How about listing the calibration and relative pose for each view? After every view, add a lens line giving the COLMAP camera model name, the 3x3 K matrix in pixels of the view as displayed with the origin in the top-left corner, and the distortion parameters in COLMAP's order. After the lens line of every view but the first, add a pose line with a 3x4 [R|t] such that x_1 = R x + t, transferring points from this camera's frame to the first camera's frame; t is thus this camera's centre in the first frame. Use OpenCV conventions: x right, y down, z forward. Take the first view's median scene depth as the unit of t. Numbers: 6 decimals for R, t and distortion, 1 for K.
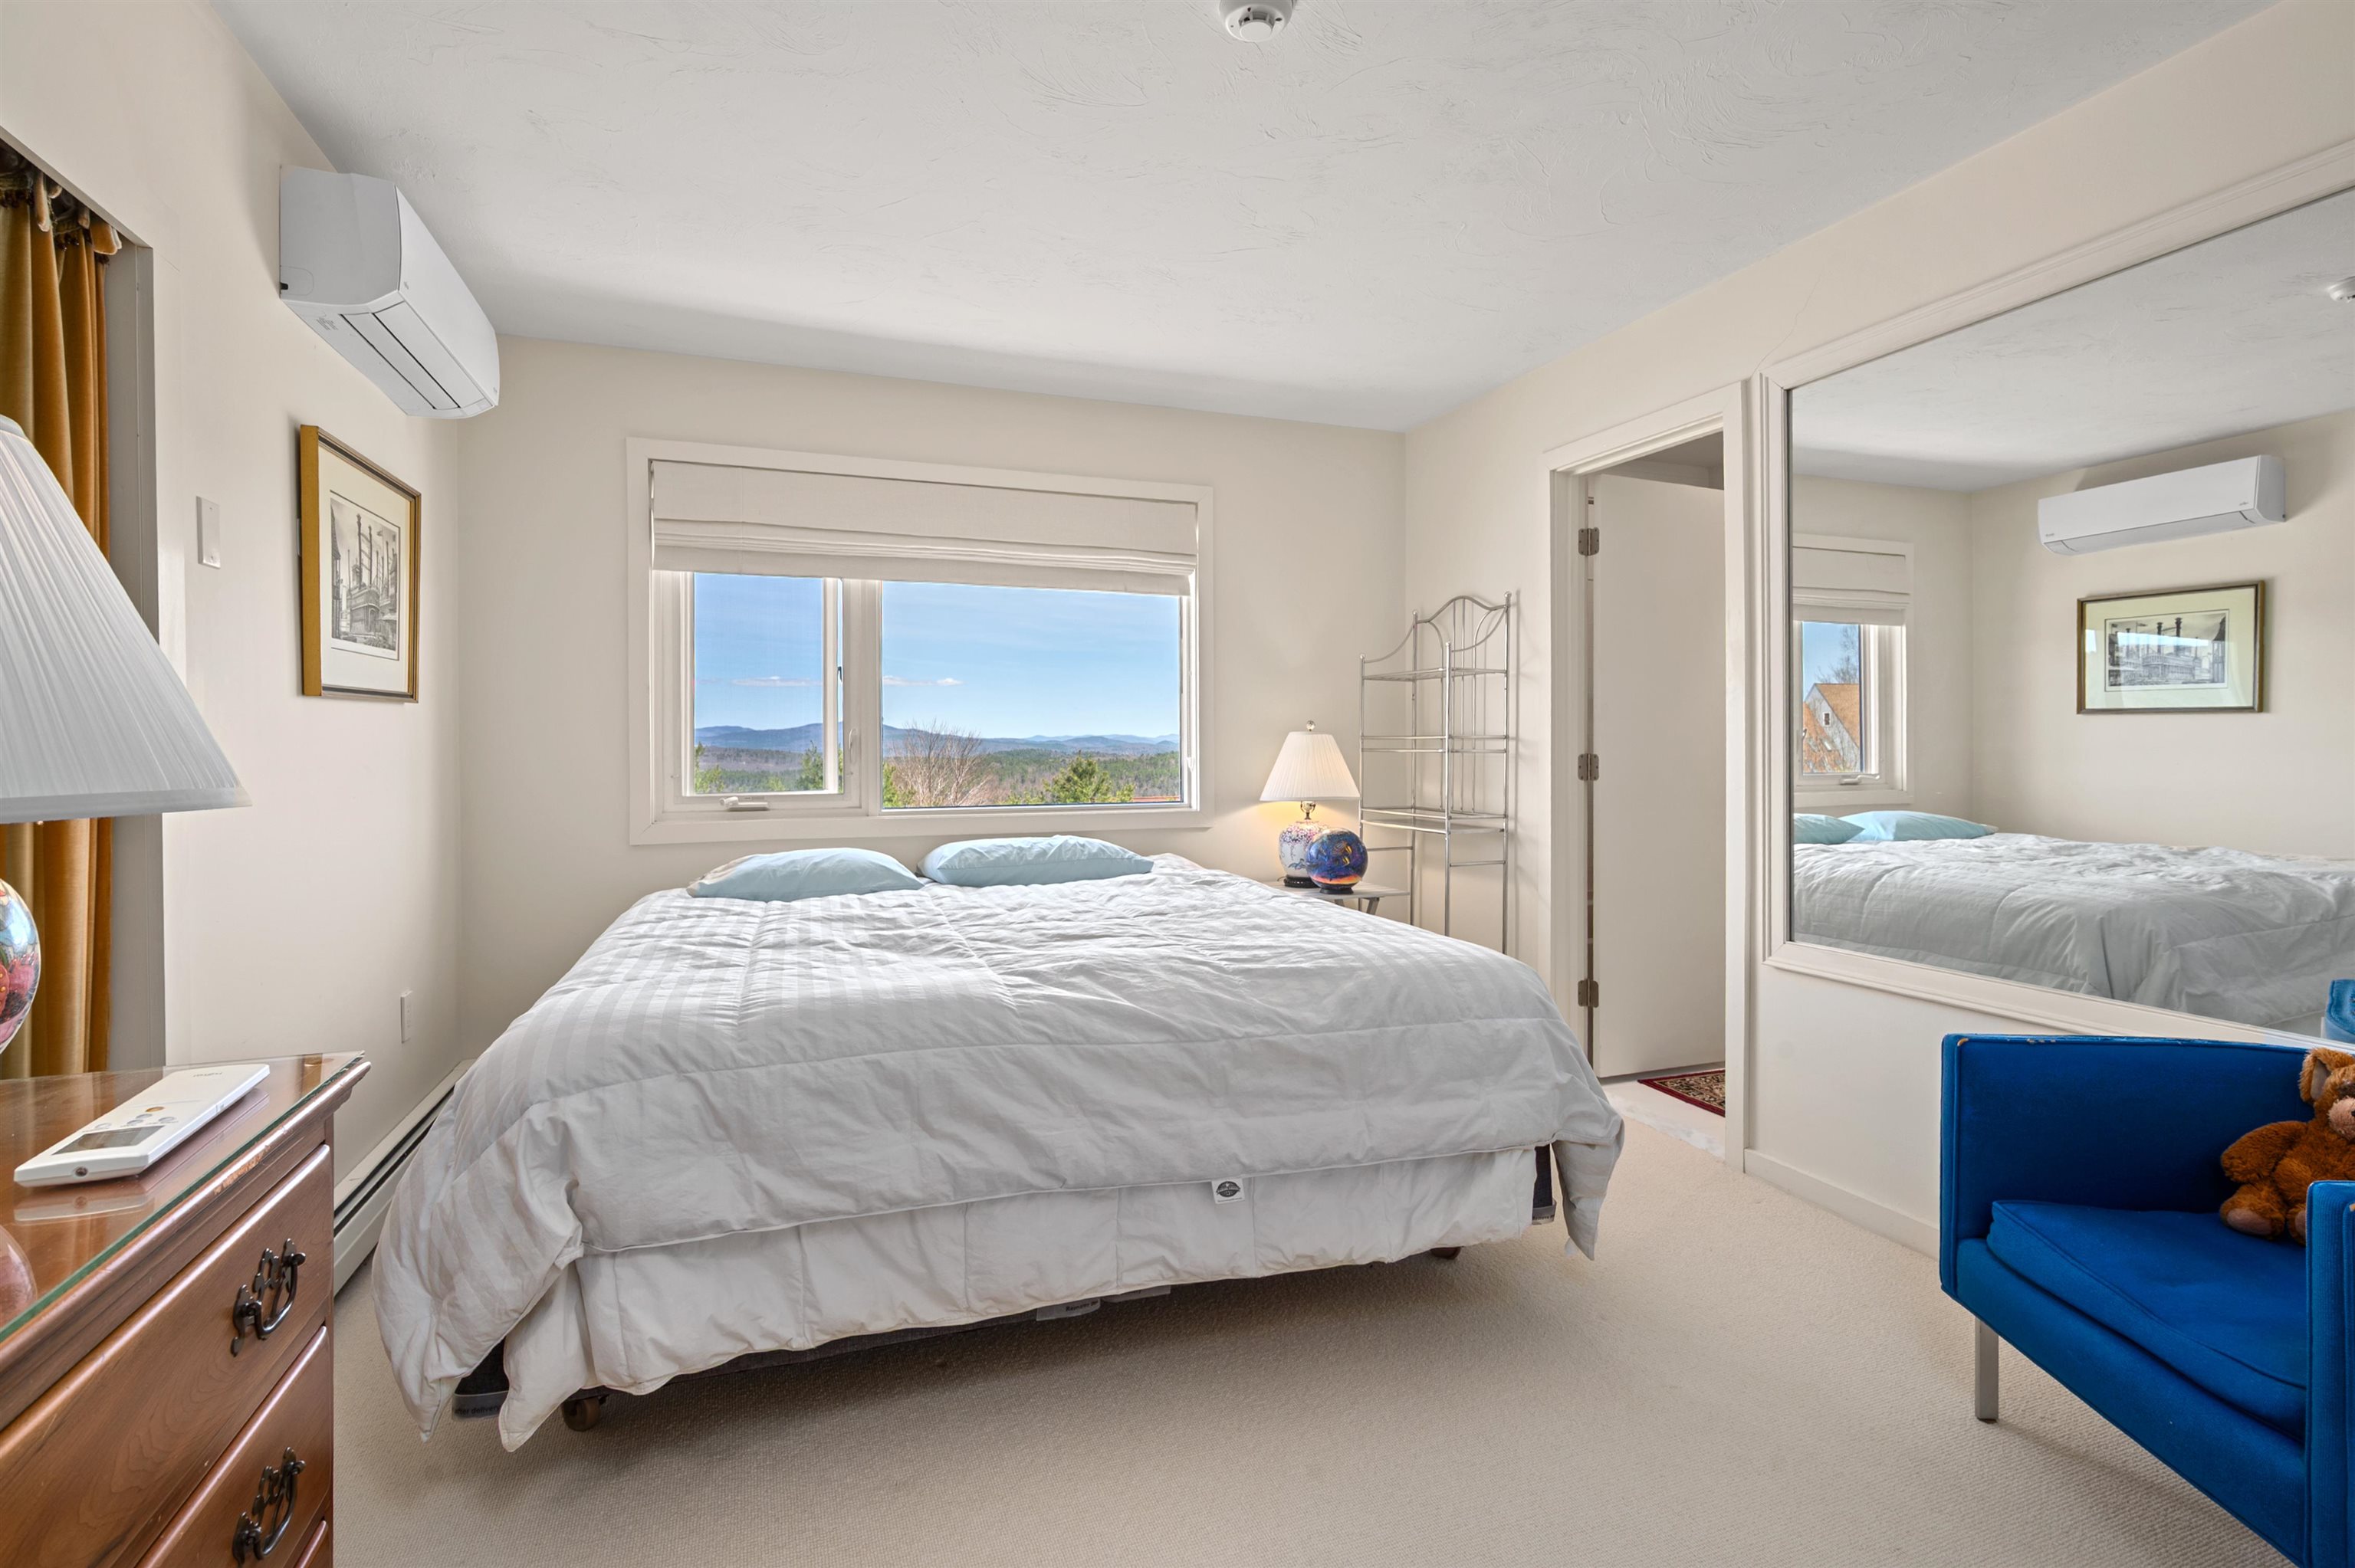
lens RADIAL K [[1066.0, 0, 1192.9], [0, 1066.0, 745.3], [0, 0, 1]] dist [0.007019, -0.001245]
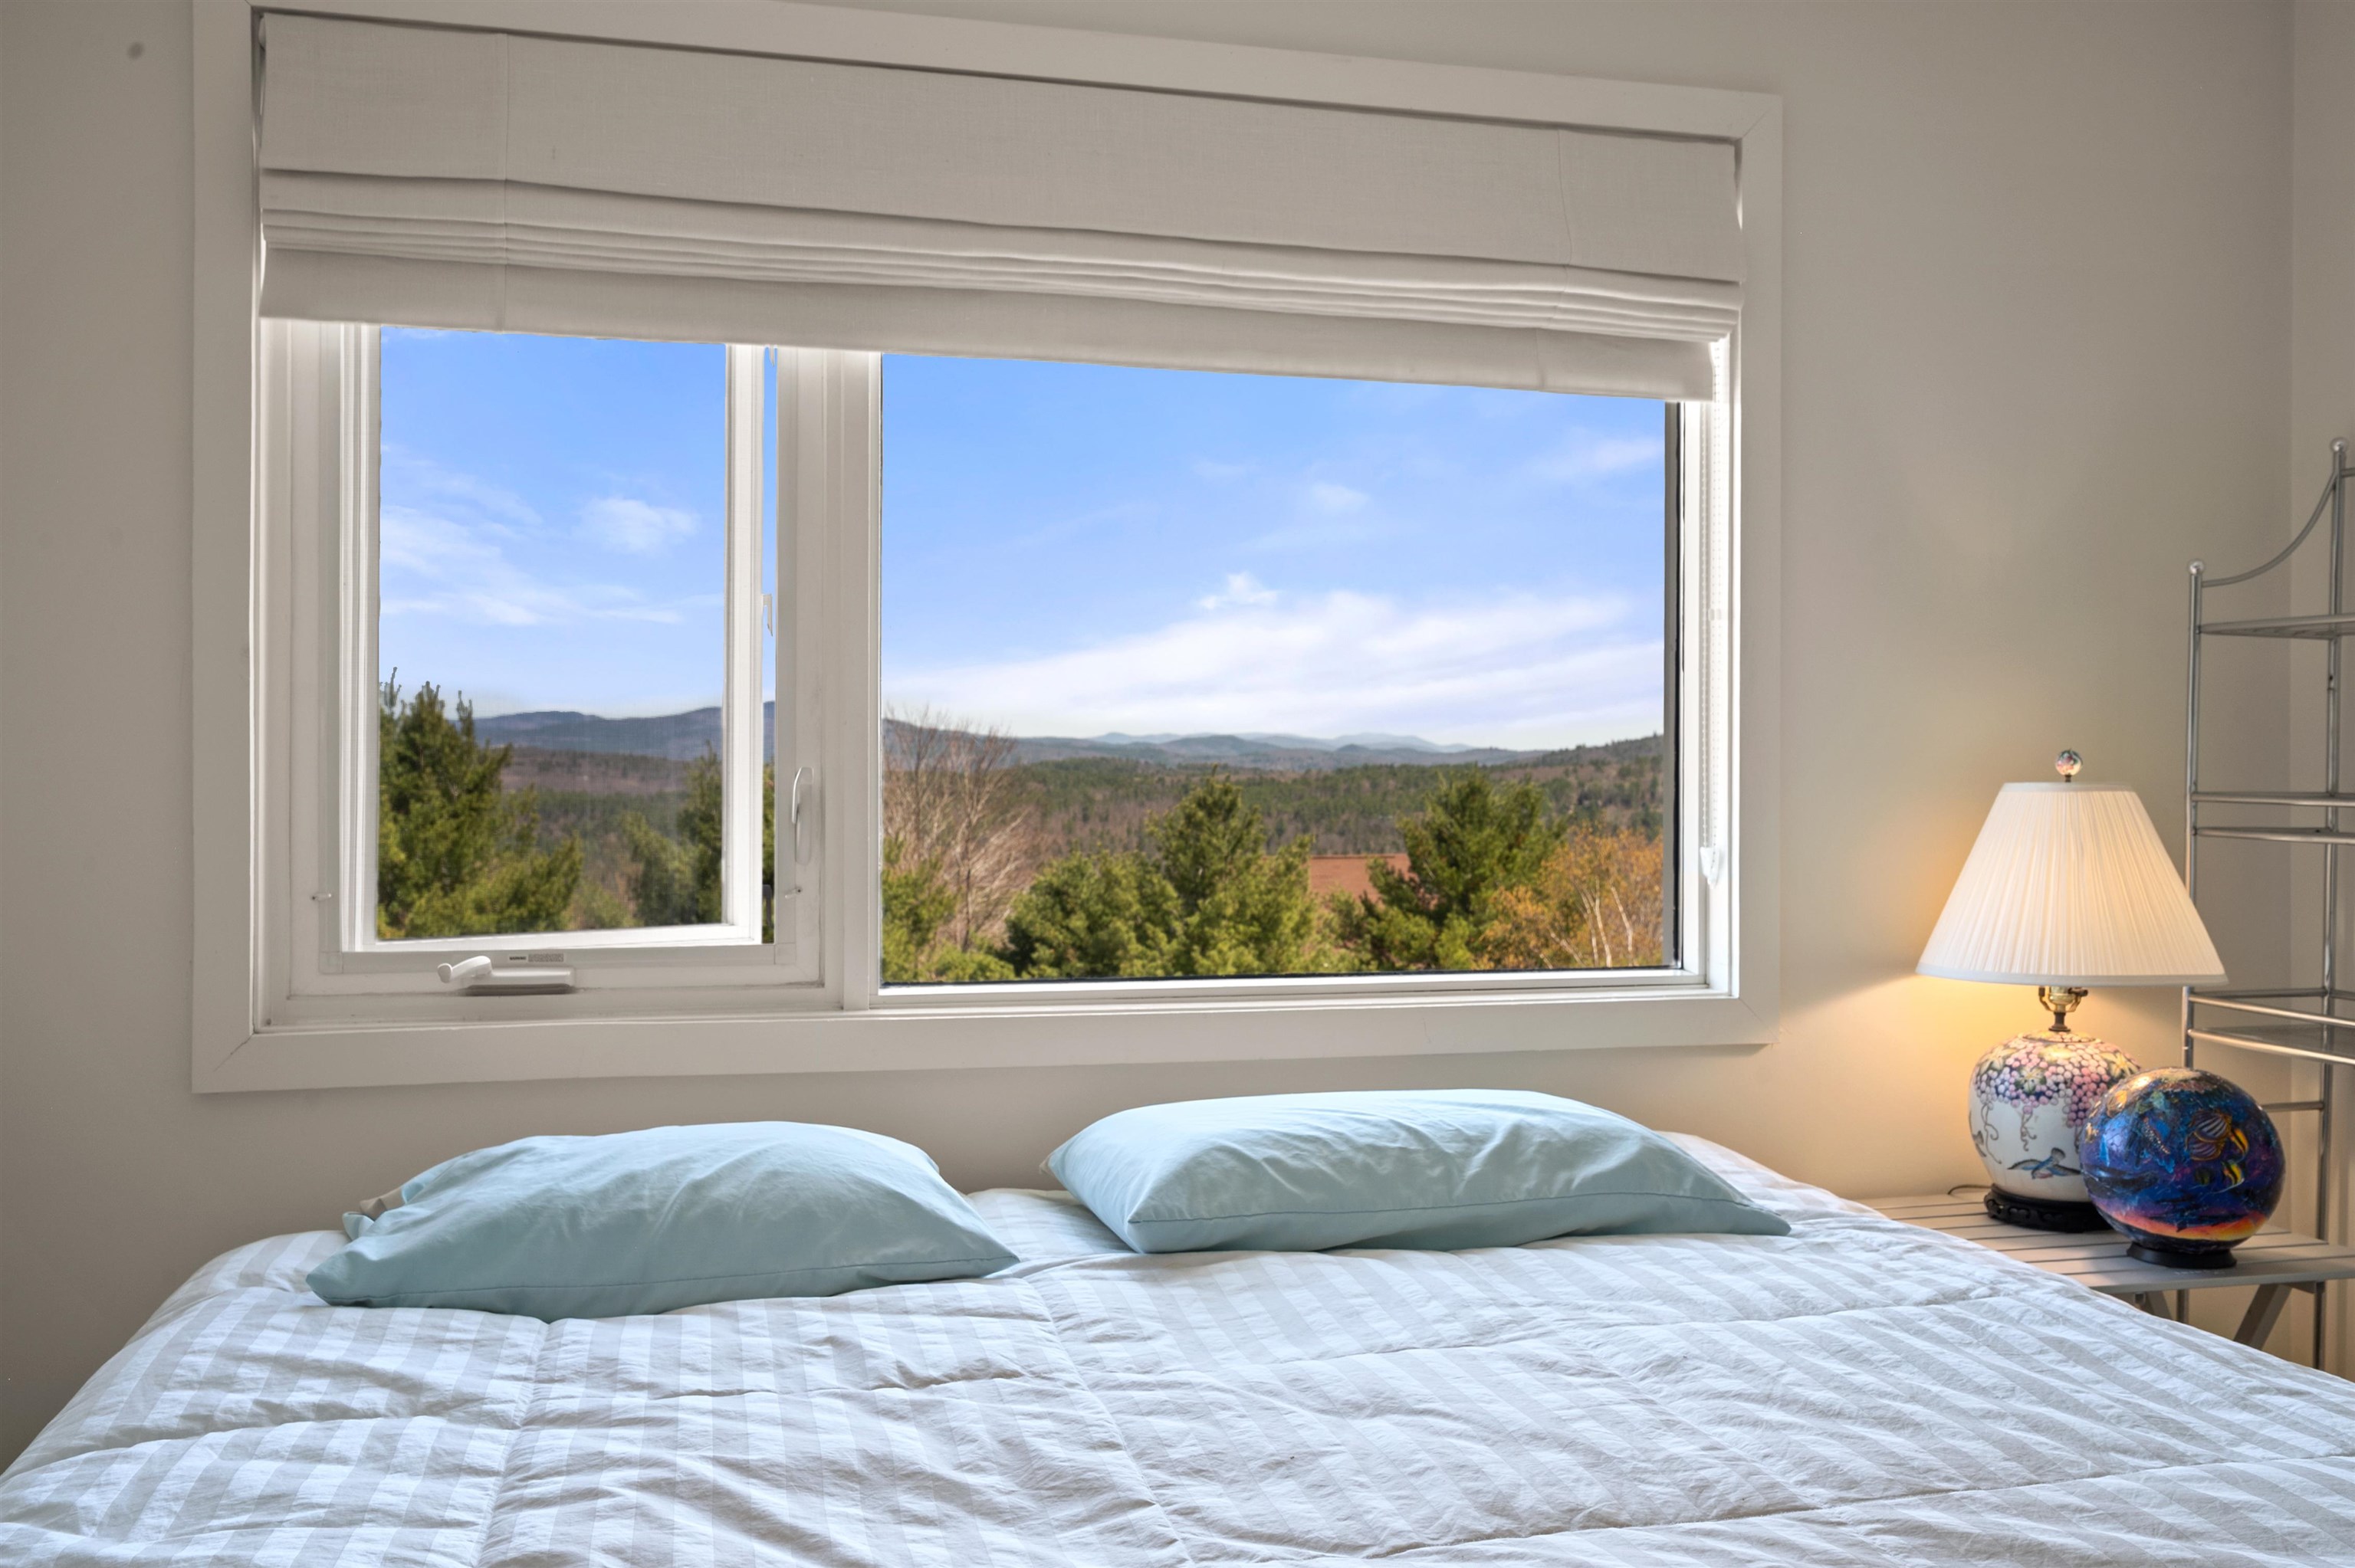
lens RADIAL K [[2018.1, 0, 1193.4], [0, 2018.1, 776.3], [0, 0, 1]] dist [-0.004869, 0.007449]
pose [[0.994469, 0.010969, -0.104456, -0.107655], [-0.009734, 0.999877, 0.012332, -0.019883], [0.104578, -0.011247, 0.994453, 0.311932]]
